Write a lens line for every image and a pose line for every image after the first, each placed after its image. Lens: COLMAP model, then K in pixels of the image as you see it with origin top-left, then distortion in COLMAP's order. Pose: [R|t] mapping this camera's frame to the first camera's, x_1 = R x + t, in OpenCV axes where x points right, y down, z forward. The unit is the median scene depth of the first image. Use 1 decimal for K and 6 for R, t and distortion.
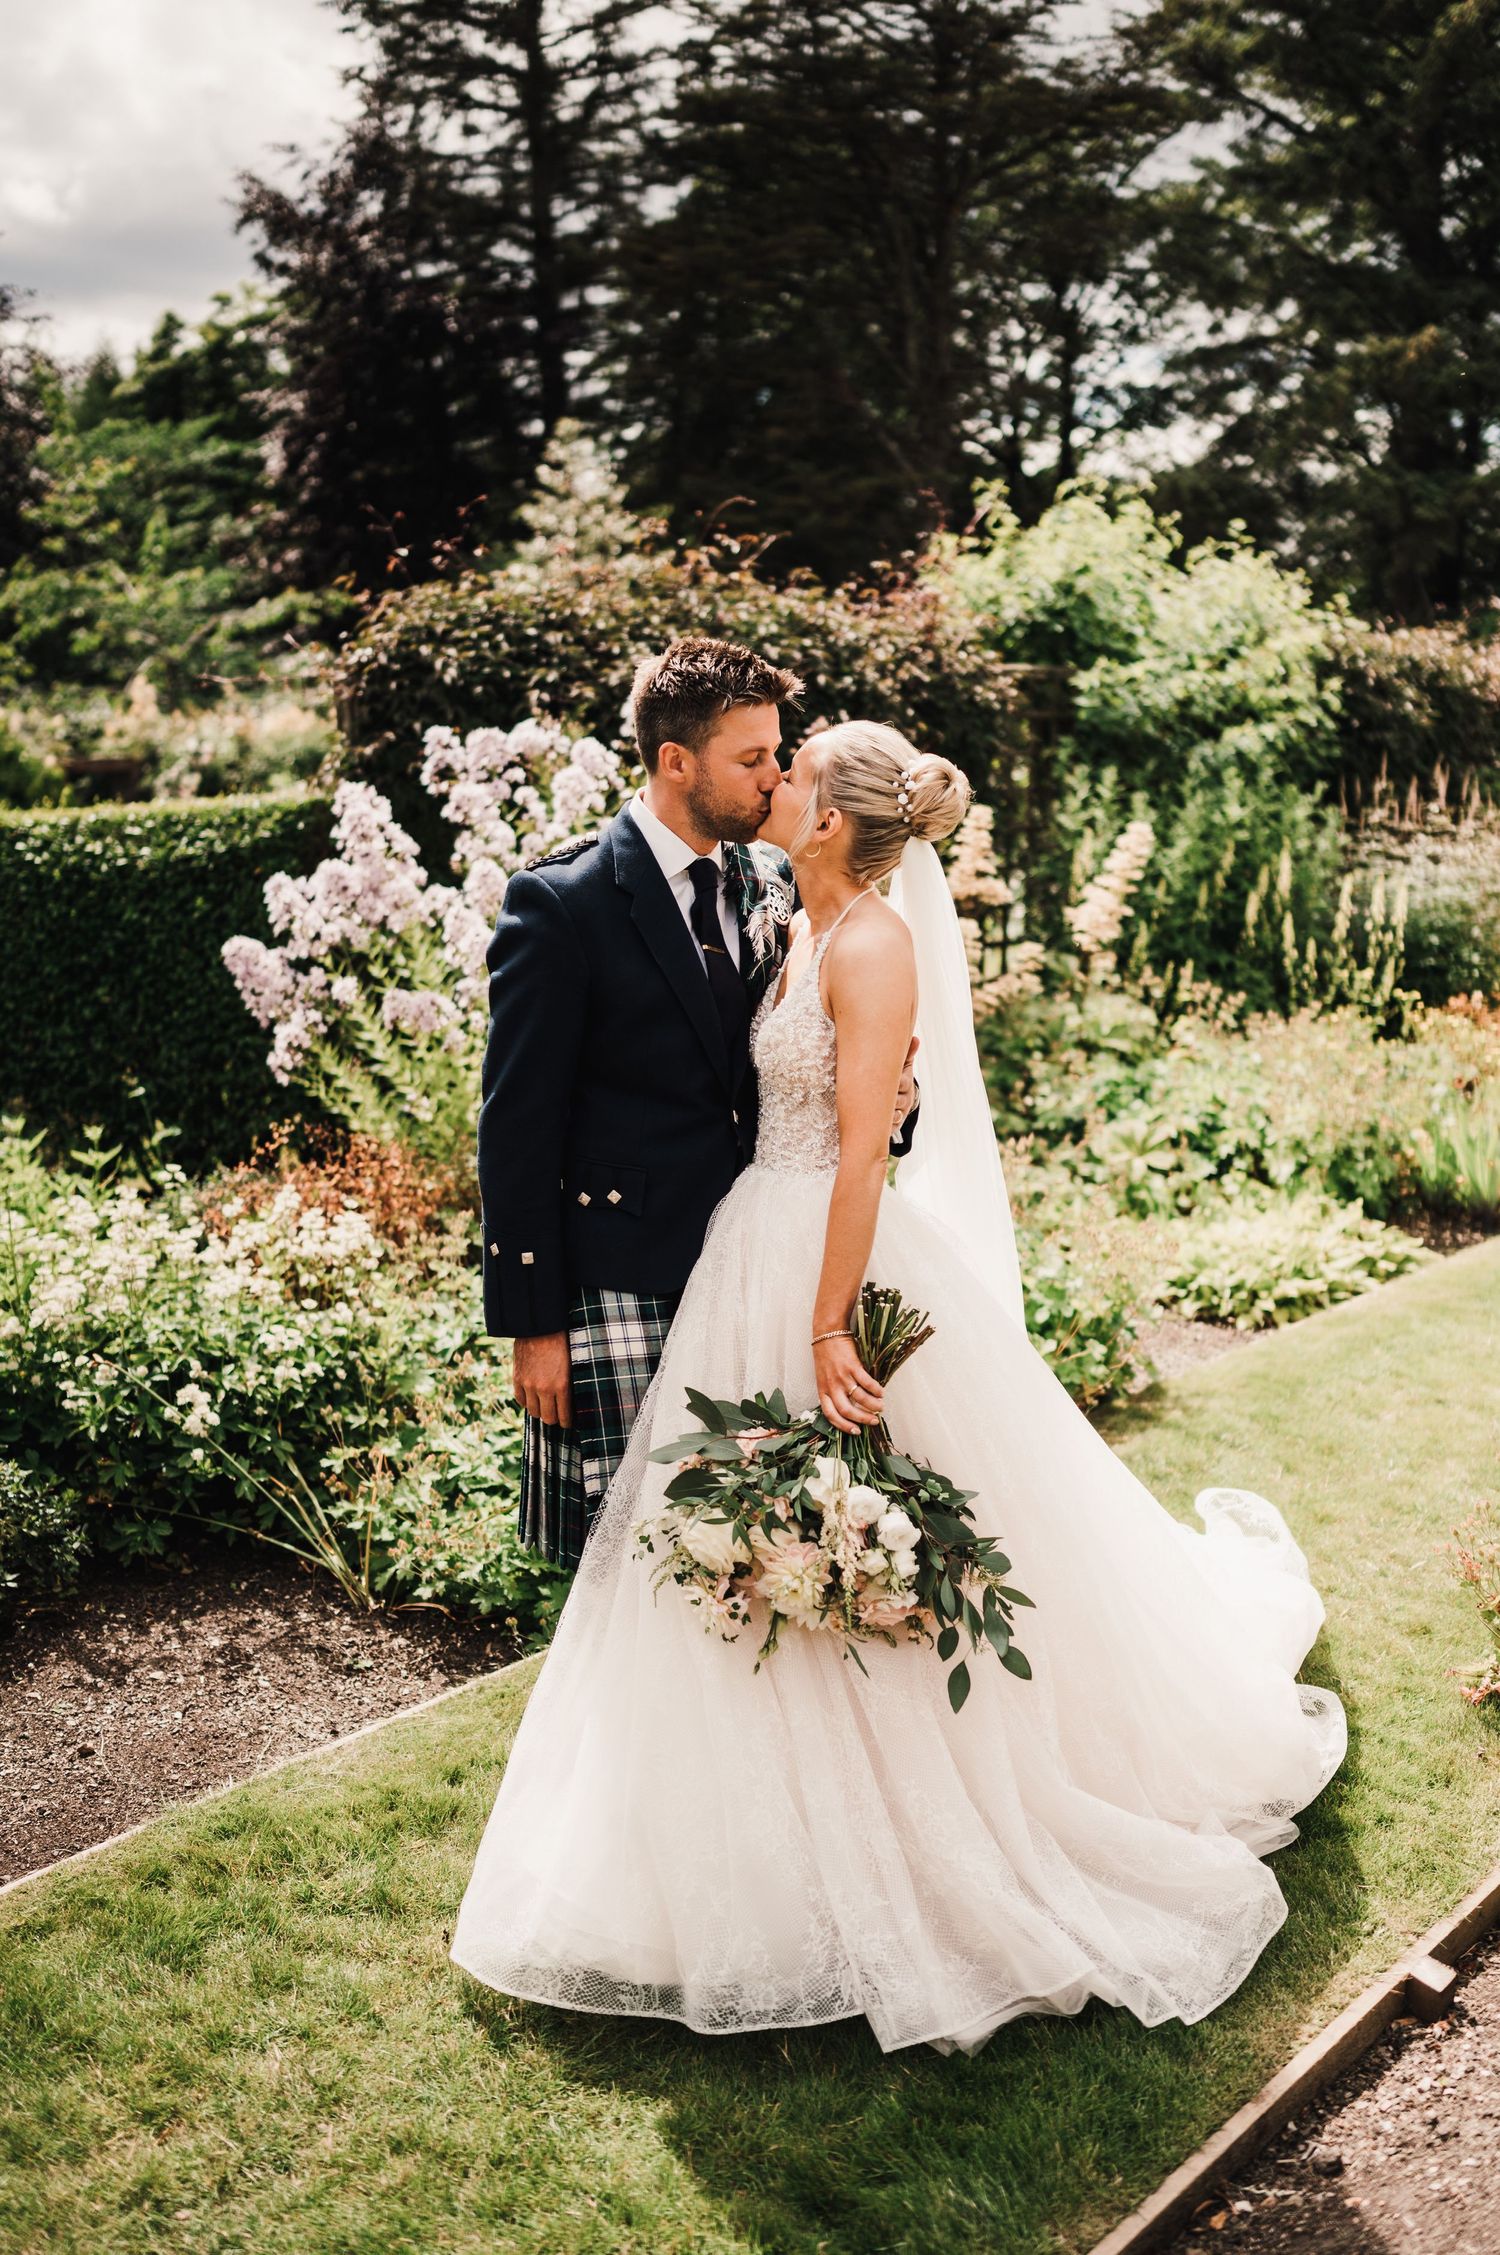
lens RADIAL K [[2195.5, 0, 743.6], [0, 2195.5, 1083.9], [0, 0, 1]] dist [0.000698, 0.000000]
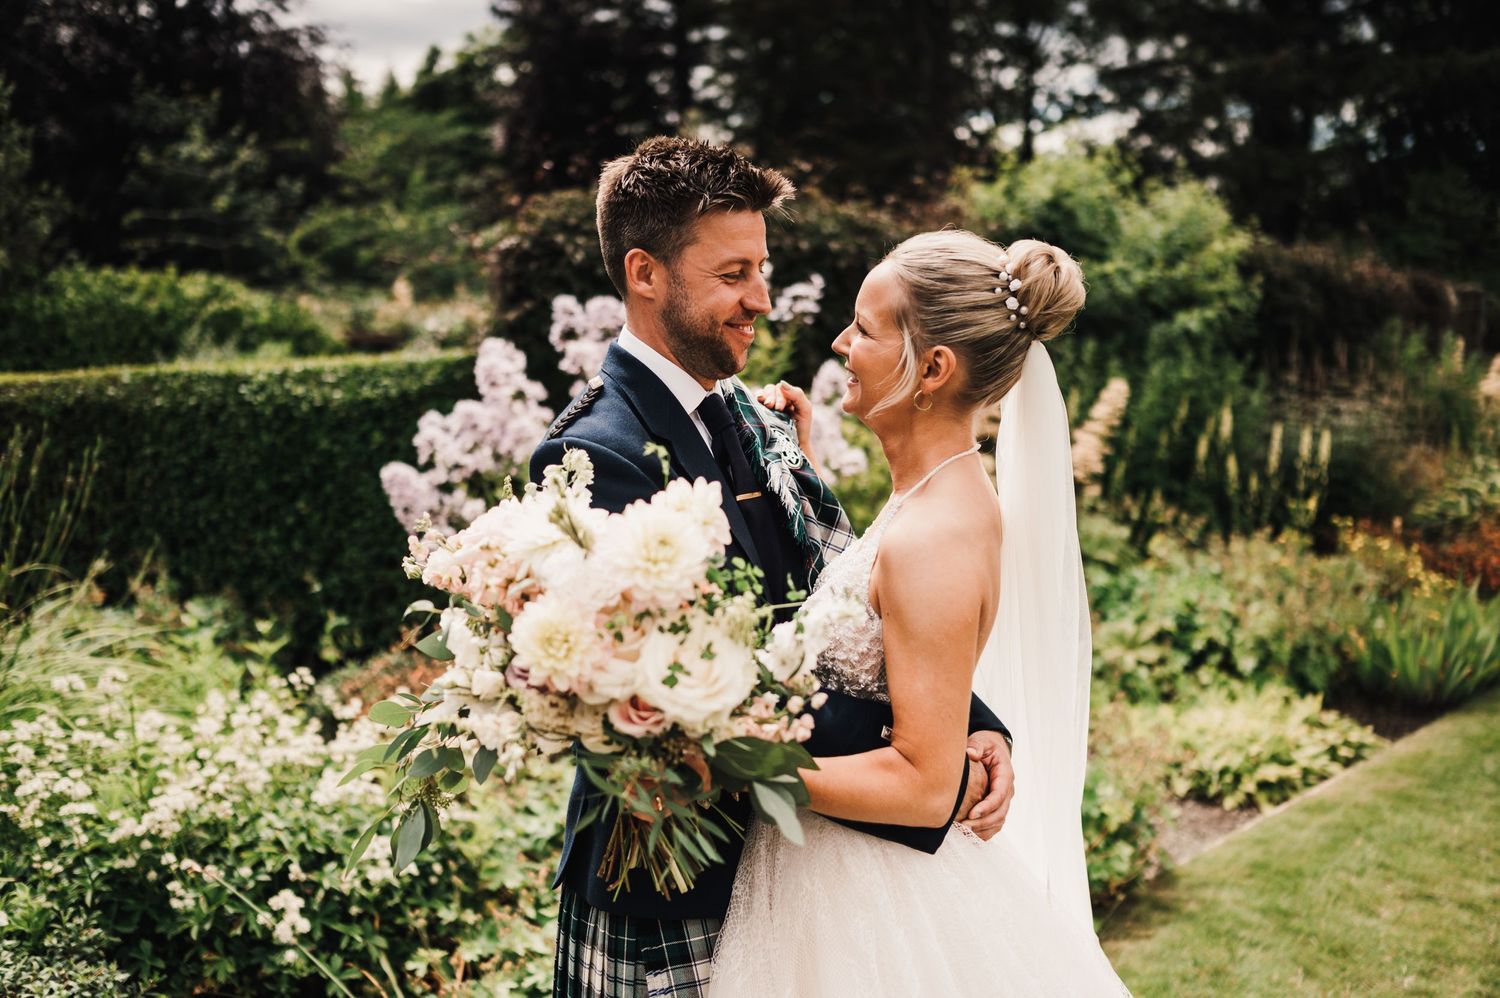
lens RADIAL K [[1460.4, 0, 750.3], [0, 1460.4, 481.1], [0, 0, 1]] dist [0.000698, 0.000000]
pose [[0.999192, 0.013584, -0.037829, -0.001158], [-0.015494, 0.998596, -0.050653, -0.013191], [0.037088, 0.051198, 0.998000, 0.133790]]
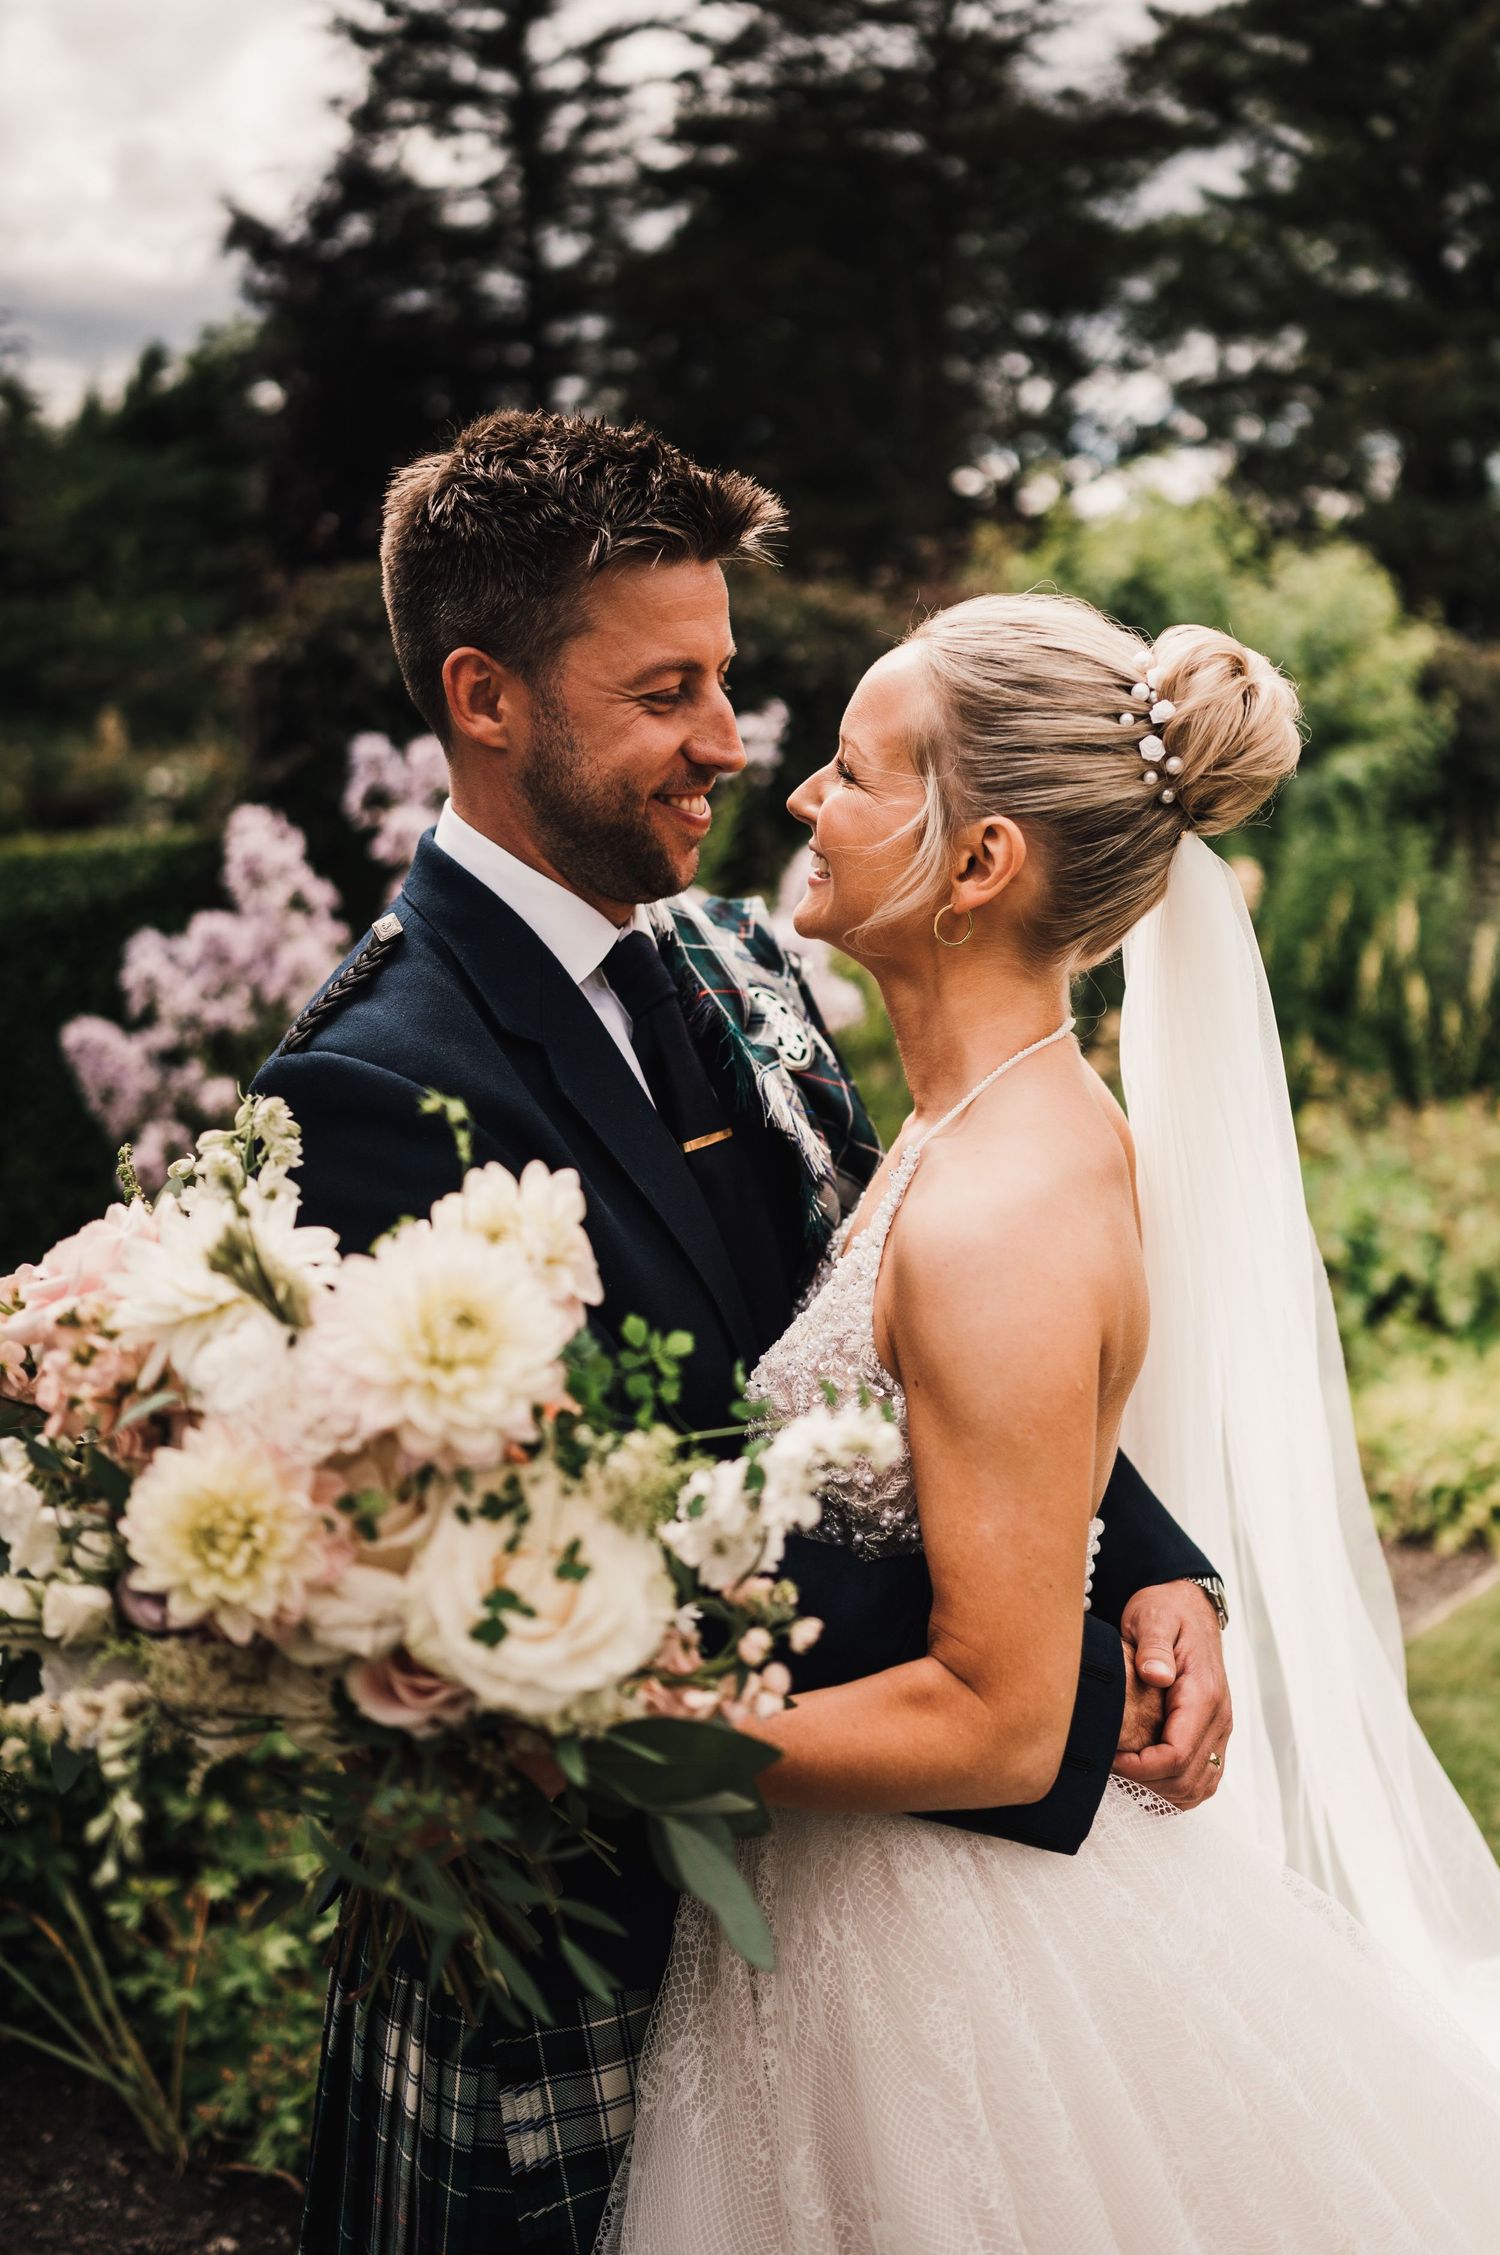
lens RADIAL K [[2195.5, 0, 778.0], [0, 2195.5, 1083.4], [0, 0, 1]] dist [0.000698, 0.000000]
pose [[0.999826, -0.002739, 0.018428, -0.007174], [0.003069, 0.999835, -0.017903, -0.021897], [-0.018376, 0.017957, 0.999670, 0.175806]]
